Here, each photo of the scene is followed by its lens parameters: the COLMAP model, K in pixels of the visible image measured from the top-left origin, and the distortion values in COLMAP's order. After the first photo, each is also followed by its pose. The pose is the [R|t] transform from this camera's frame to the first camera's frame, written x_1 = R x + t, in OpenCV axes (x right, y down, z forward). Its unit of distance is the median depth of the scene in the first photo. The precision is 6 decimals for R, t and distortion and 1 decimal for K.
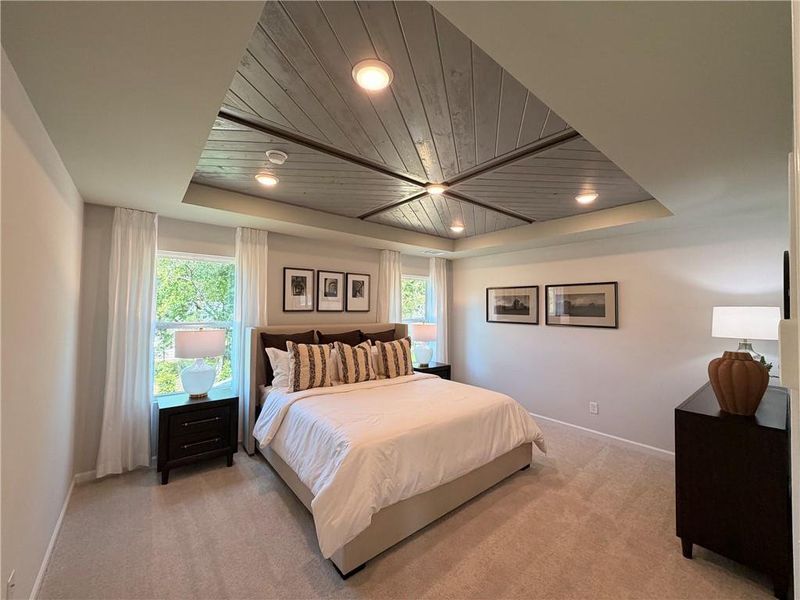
lens RADIAL K [[319.8, 0, 396.6], [0, 319.8, 302.9], [0, 0, 1]] dist [0.008478, 0.000075]
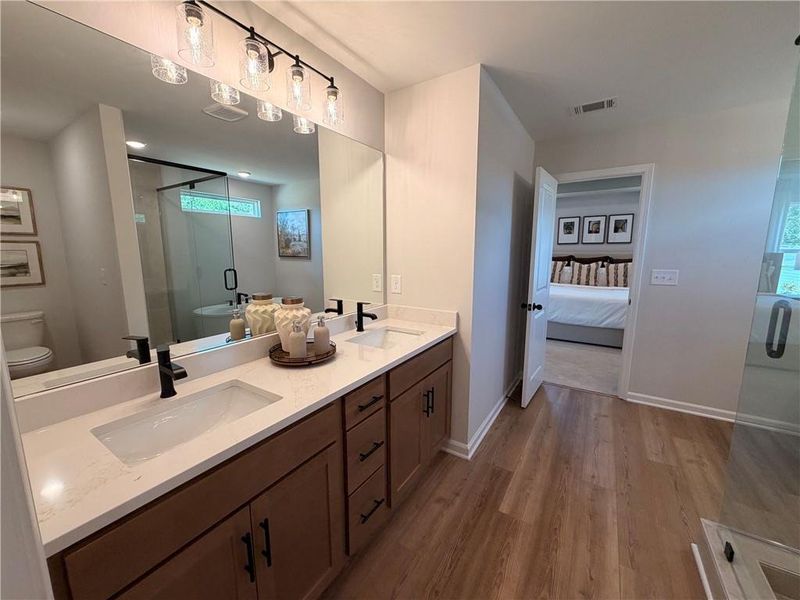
lens RADIAL K [[319.8, 0, 396.6], [0, 319.8, 302.9], [0, 0, 1]] dist [0.008478, 0.000075]
pose [[0.308851, 0.144904, -0.940007, 1.028529], [0.026438, 0.986636, 0.160779, 0.037740], [0.950743, -0.074509, 0.300893, -0.367285]]
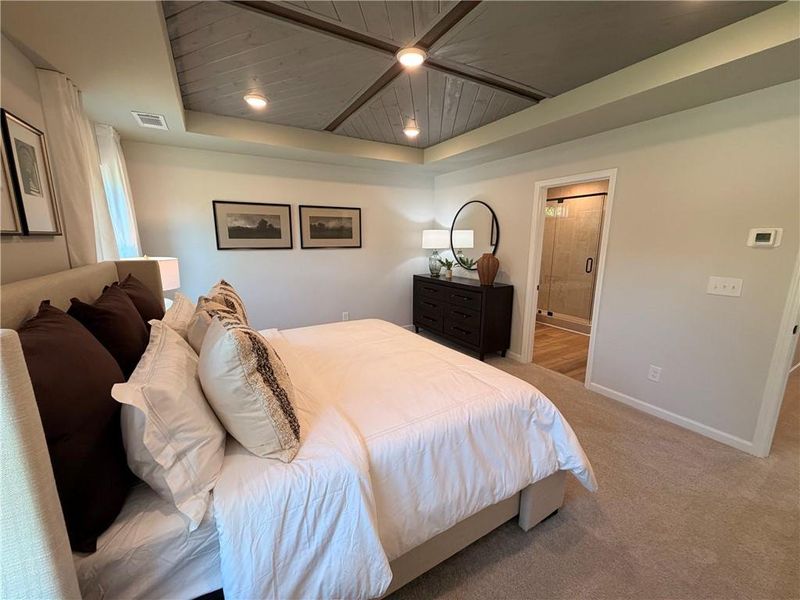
lens RADIAL K [[325.9, 0, 401.7], [0, 325.9, 298.4], [0, 0, 1]] dist [0.013920, -0.000009]
pose [[0.144573, -0.196120, 0.969864, -0.511970], [-0.016897, 0.979529, 0.200593, 0.016020], [-0.989350, -0.045388, 0.138299, 0.634316]]
